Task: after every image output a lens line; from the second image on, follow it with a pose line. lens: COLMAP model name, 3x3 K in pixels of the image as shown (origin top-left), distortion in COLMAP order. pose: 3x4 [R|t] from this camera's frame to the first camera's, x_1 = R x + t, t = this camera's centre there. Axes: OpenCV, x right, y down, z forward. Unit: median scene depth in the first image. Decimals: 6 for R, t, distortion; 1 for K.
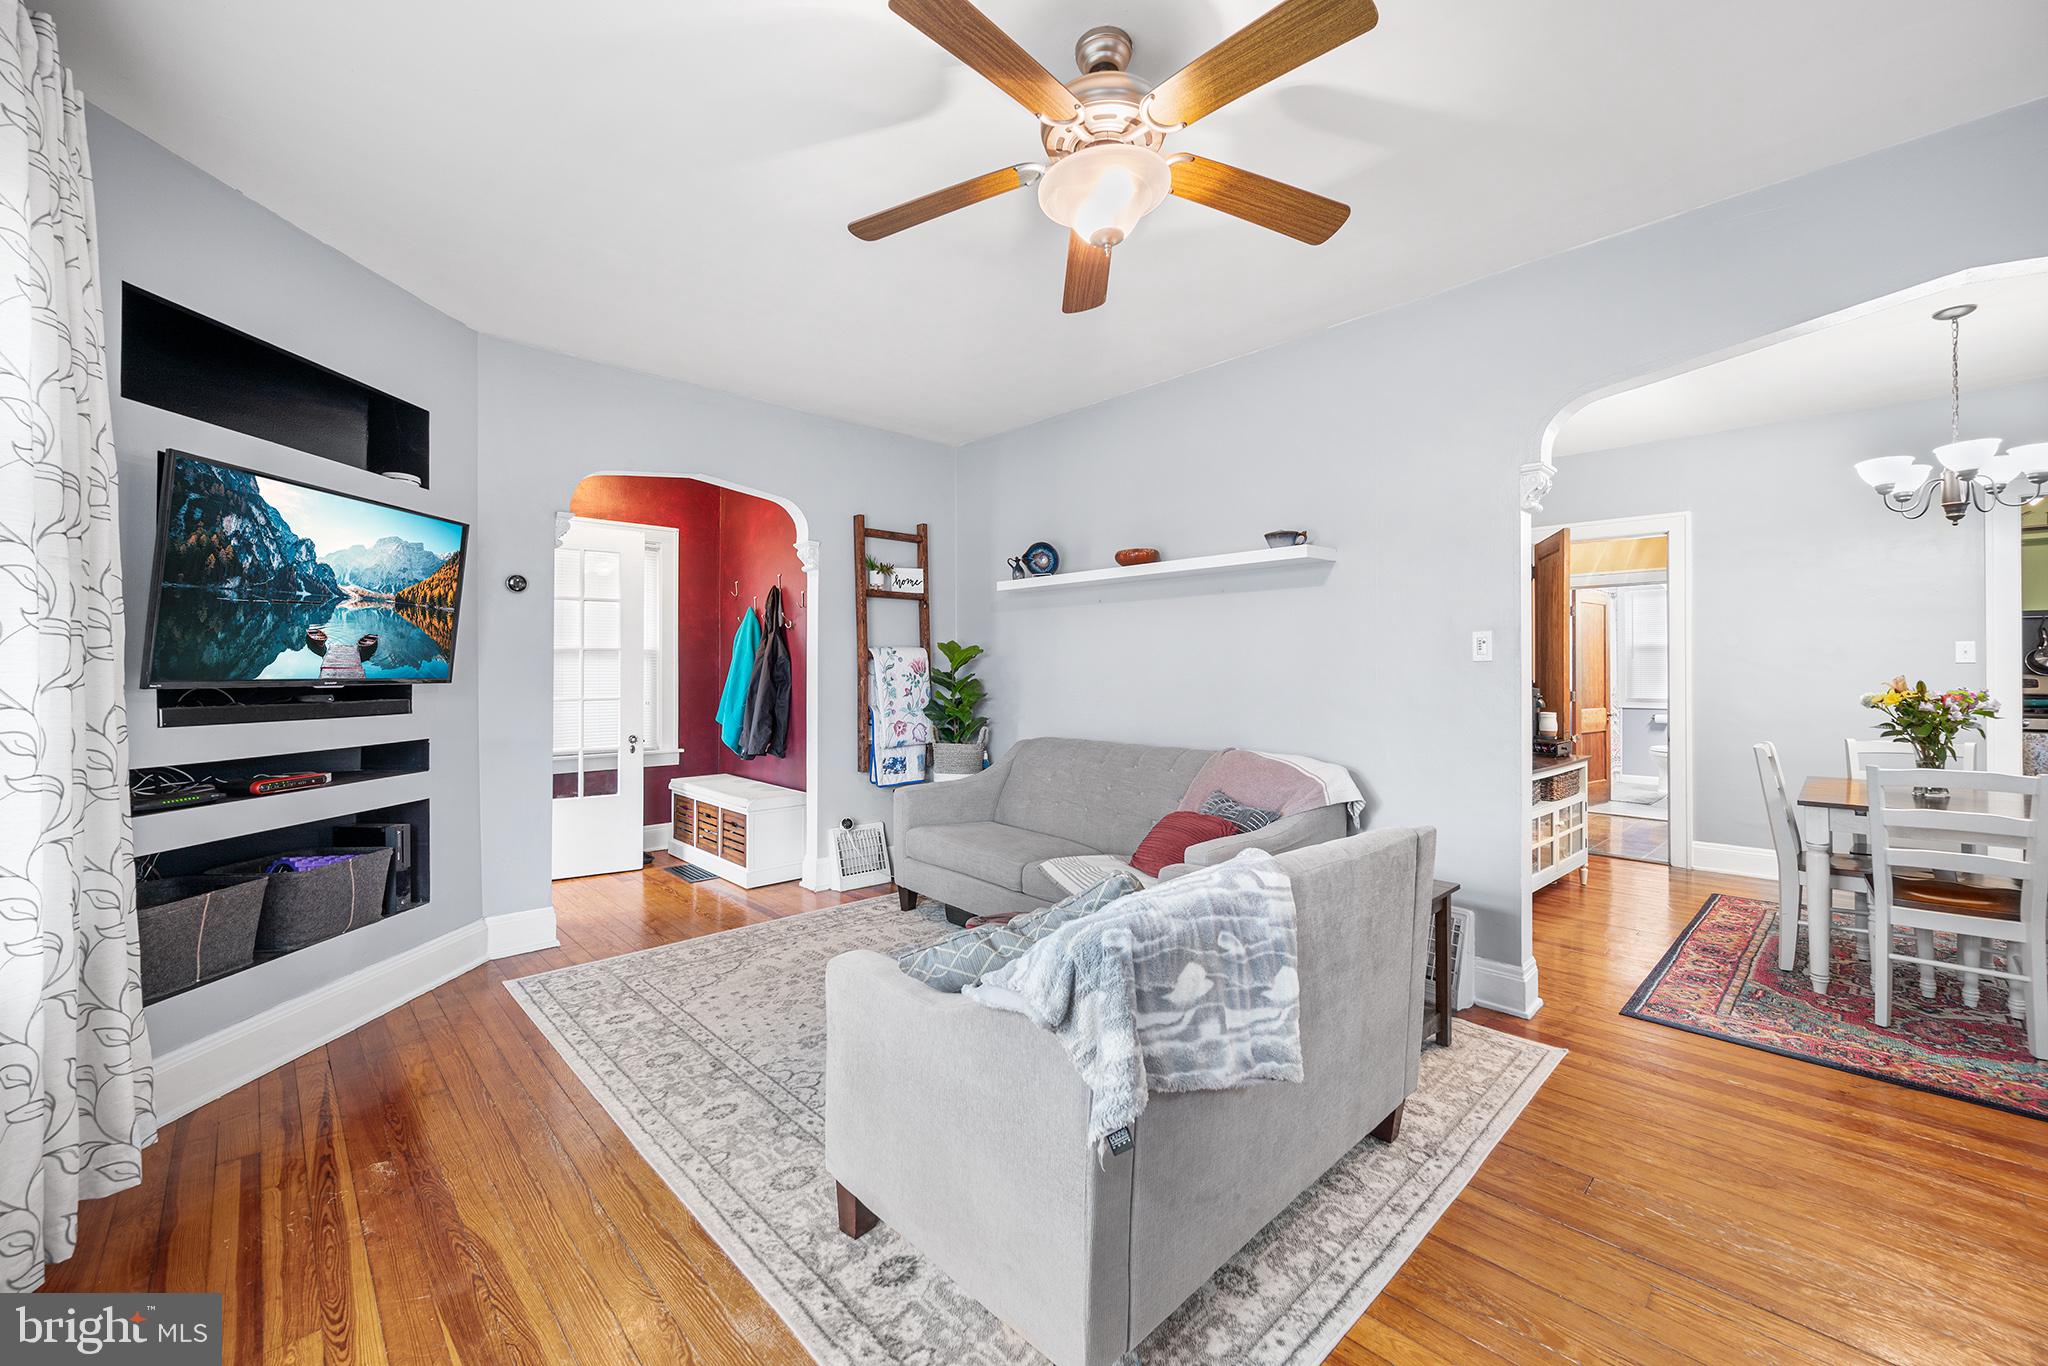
lens RADIAL K [[811.5, 0, 1018.5], [0, 811.5, 672.1], [0, 0, 1]] dist [0.000838, -0.000068]
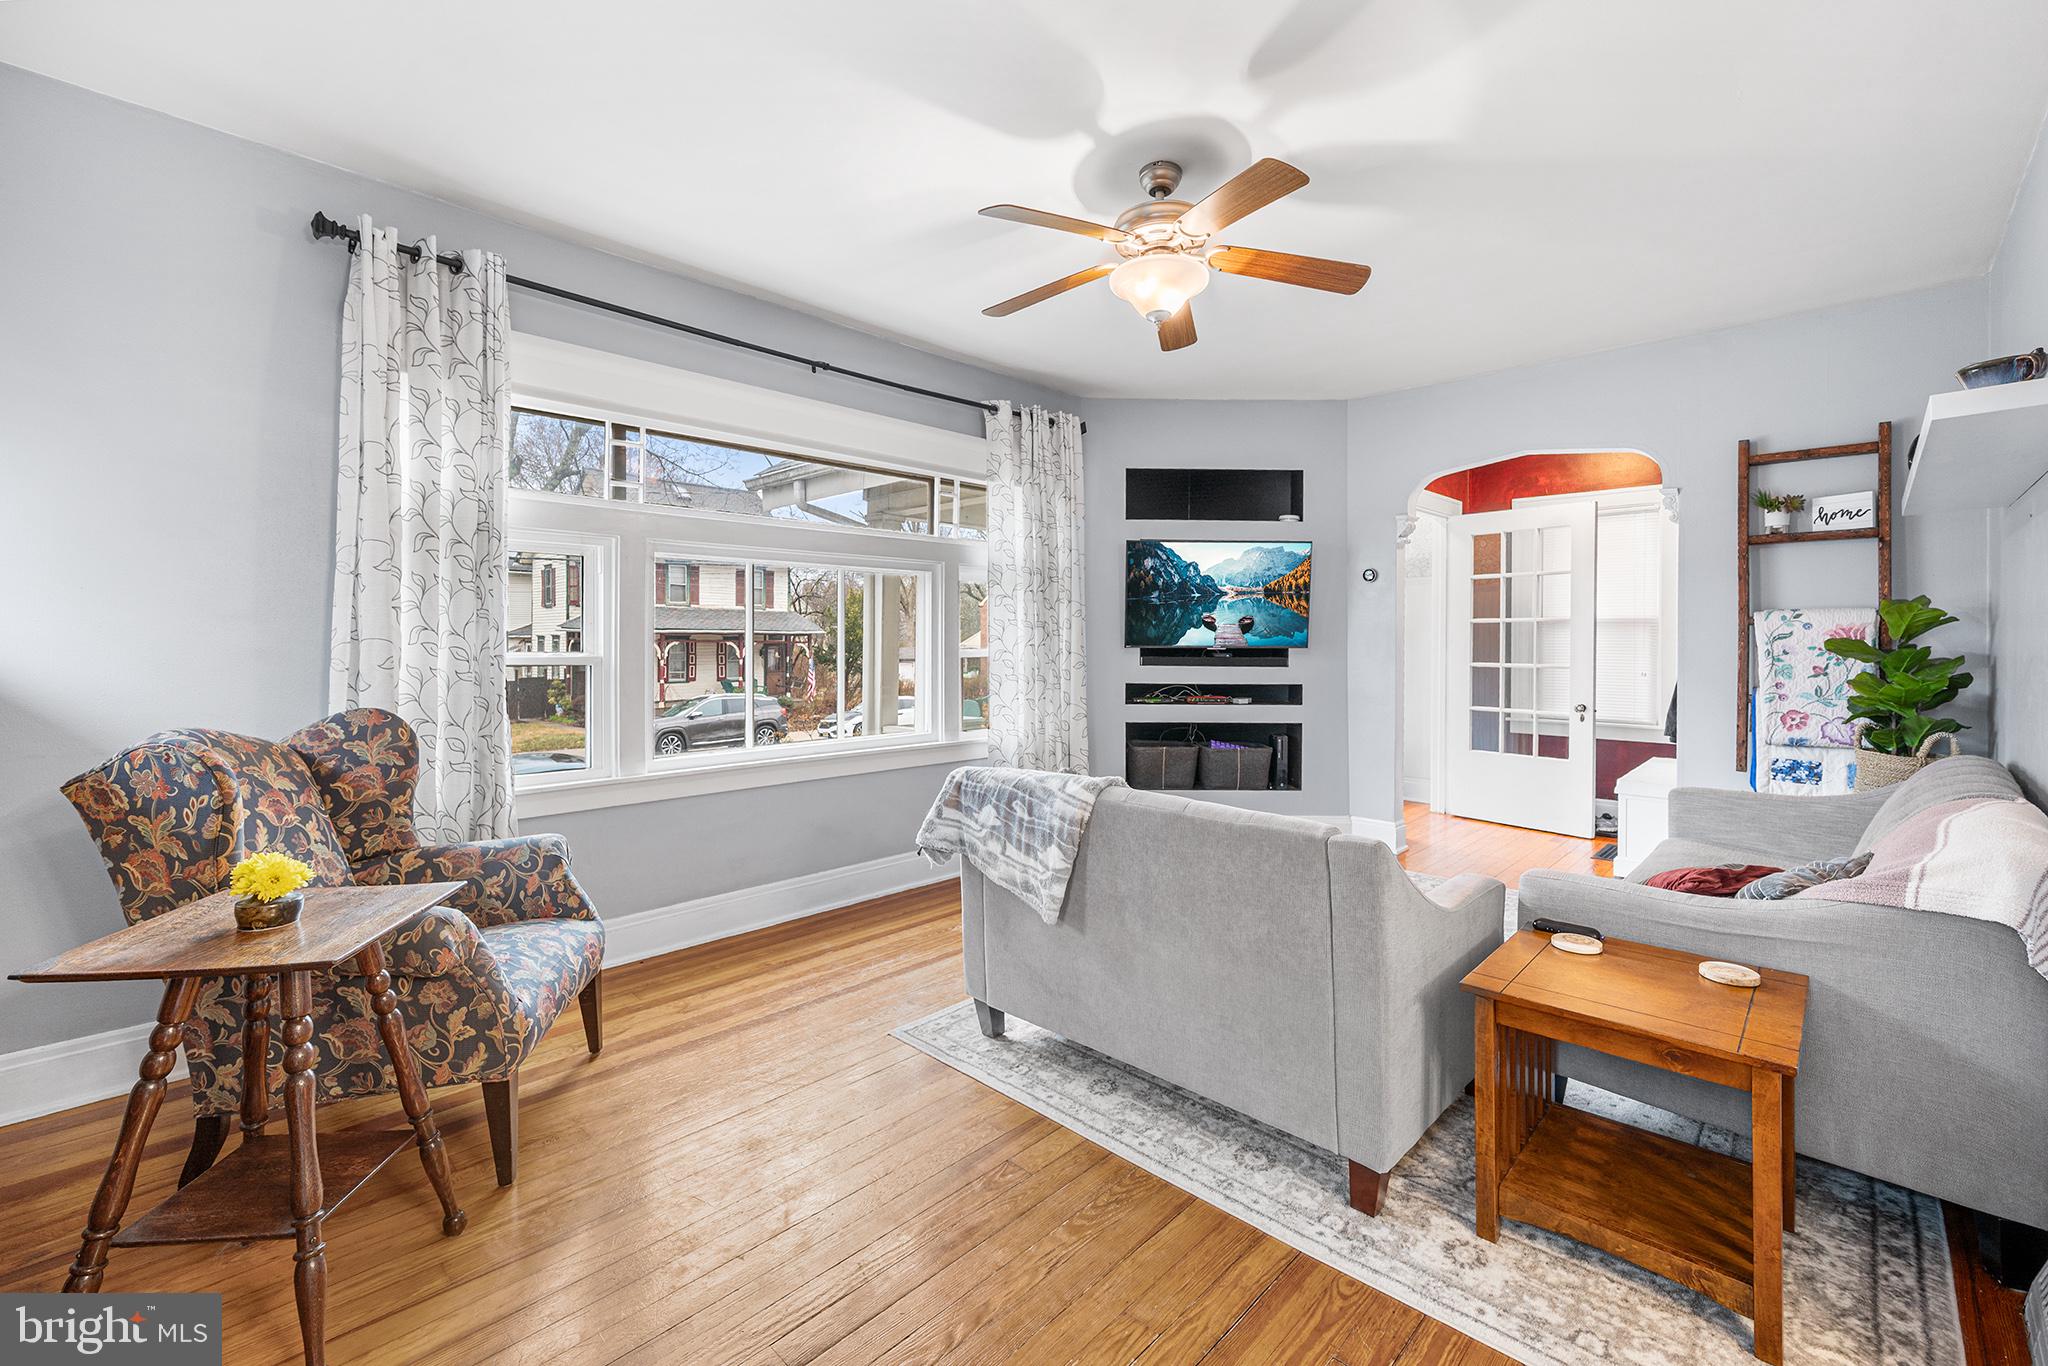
lens RADIAL K [[858.7, 0, 1036.4], [0, 858.7, 641.6], [0, 0, 1]] dist [-0.002418, -0.000371]
pose [[0.059443, 0.005035, -0.998219, 0.879910], [-0.003911, 0.999981, 0.004811, -0.004112], [0.998224, 0.003618, 0.059462, 0.414003]]
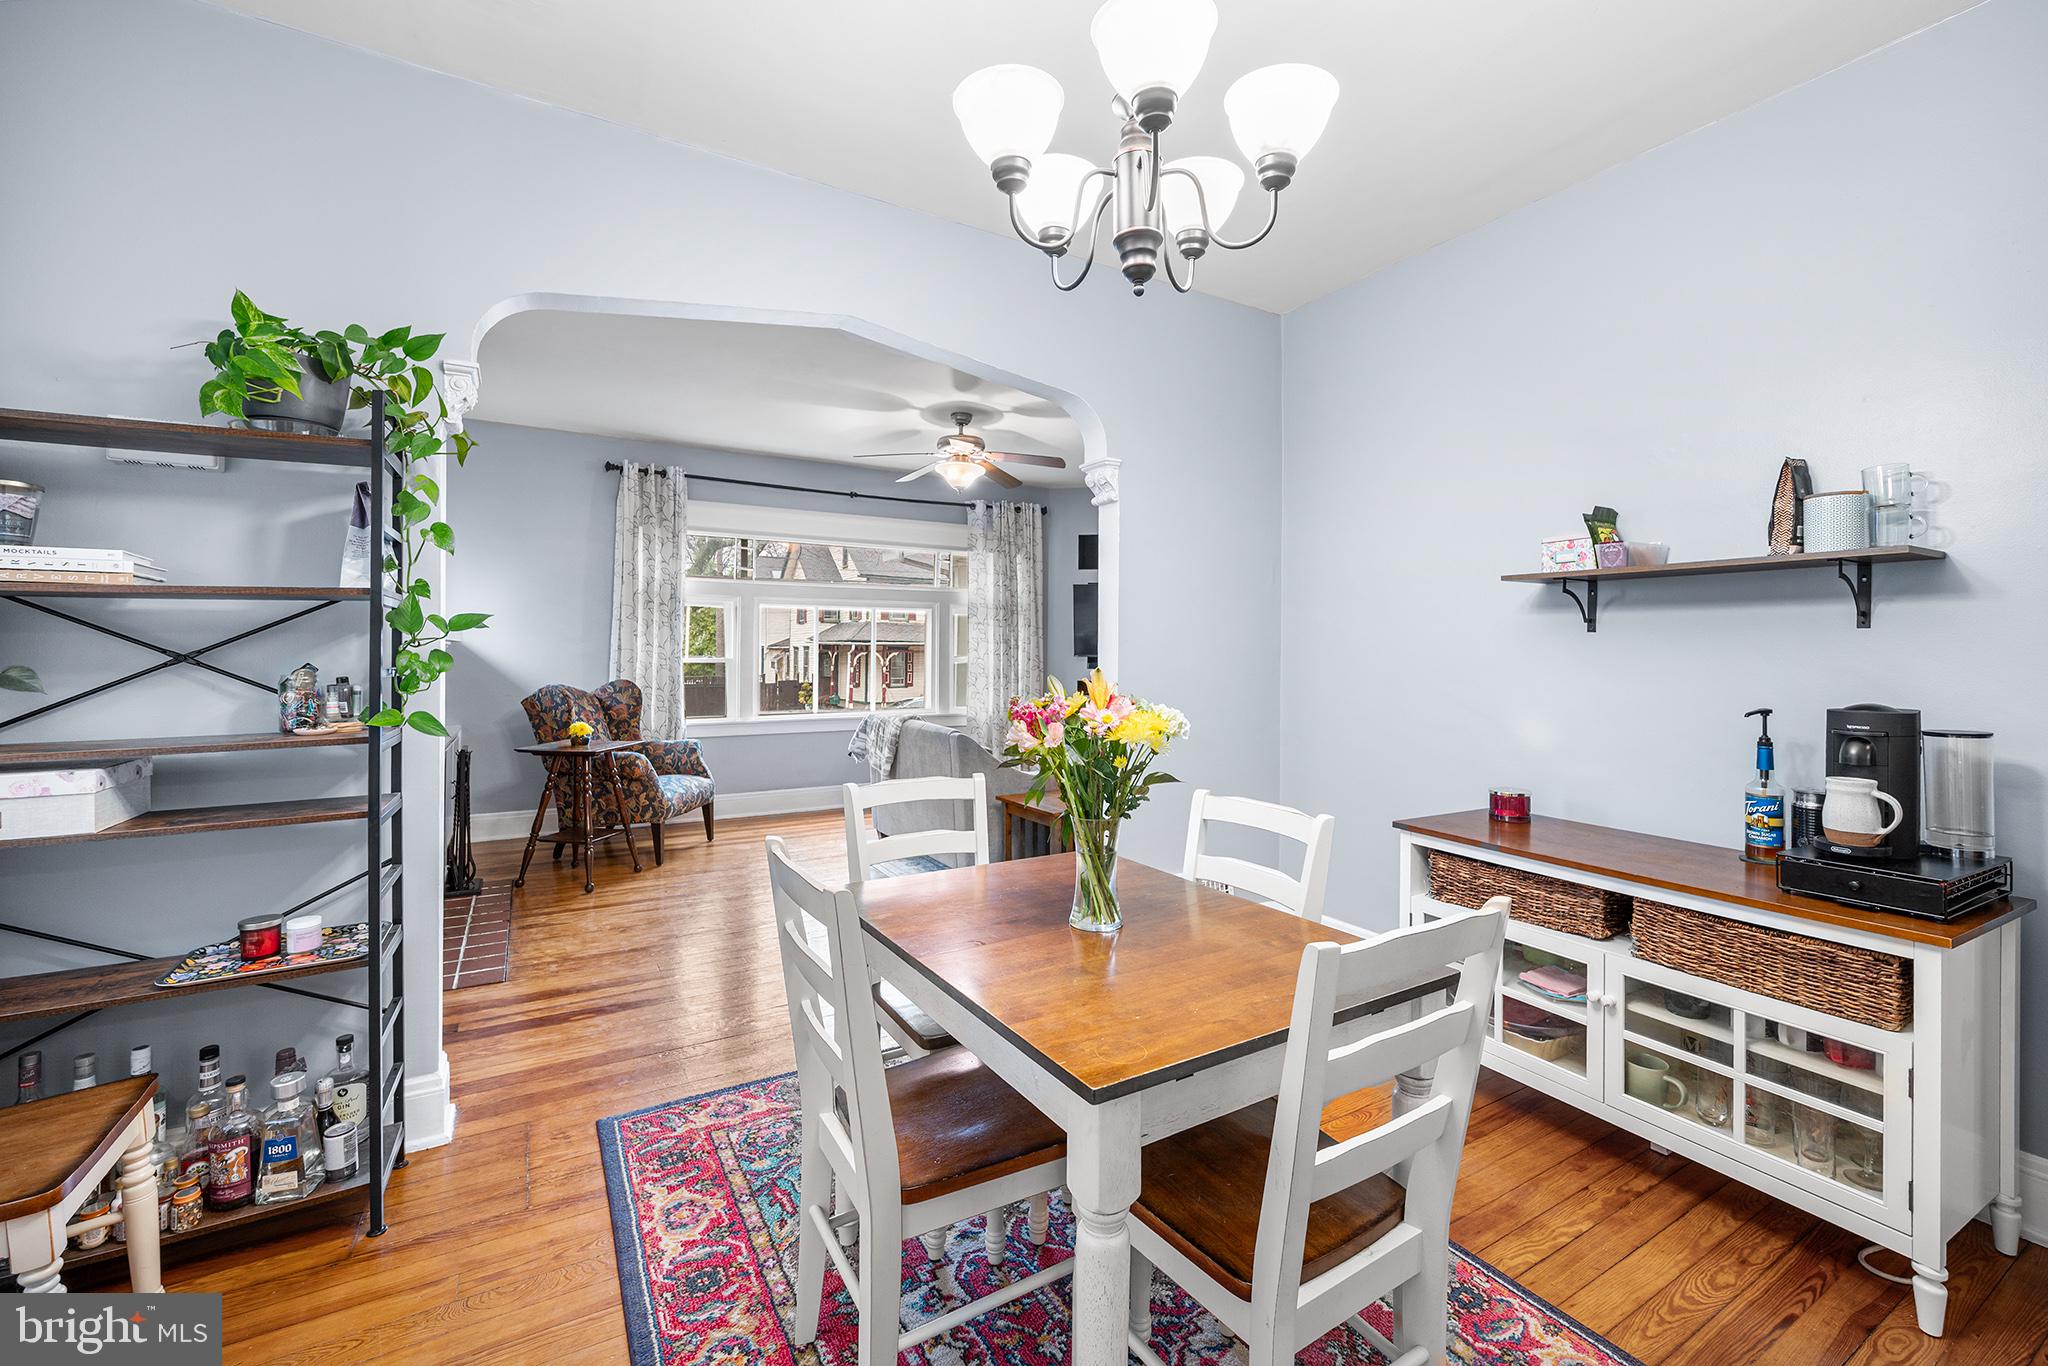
lens RADIAL K [[843.9, 0, 1028.5], [0, 843.9, 642.0], [0, 0, 1]] dist [0.000235, -0.000013]
pose [[-0.209843, -0.008394, -0.977699, 1.600982], [-0.006982, 0.999951, -0.007086, -0.008478], [0.977710, 0.005339, -0.209892, 1.043322]]
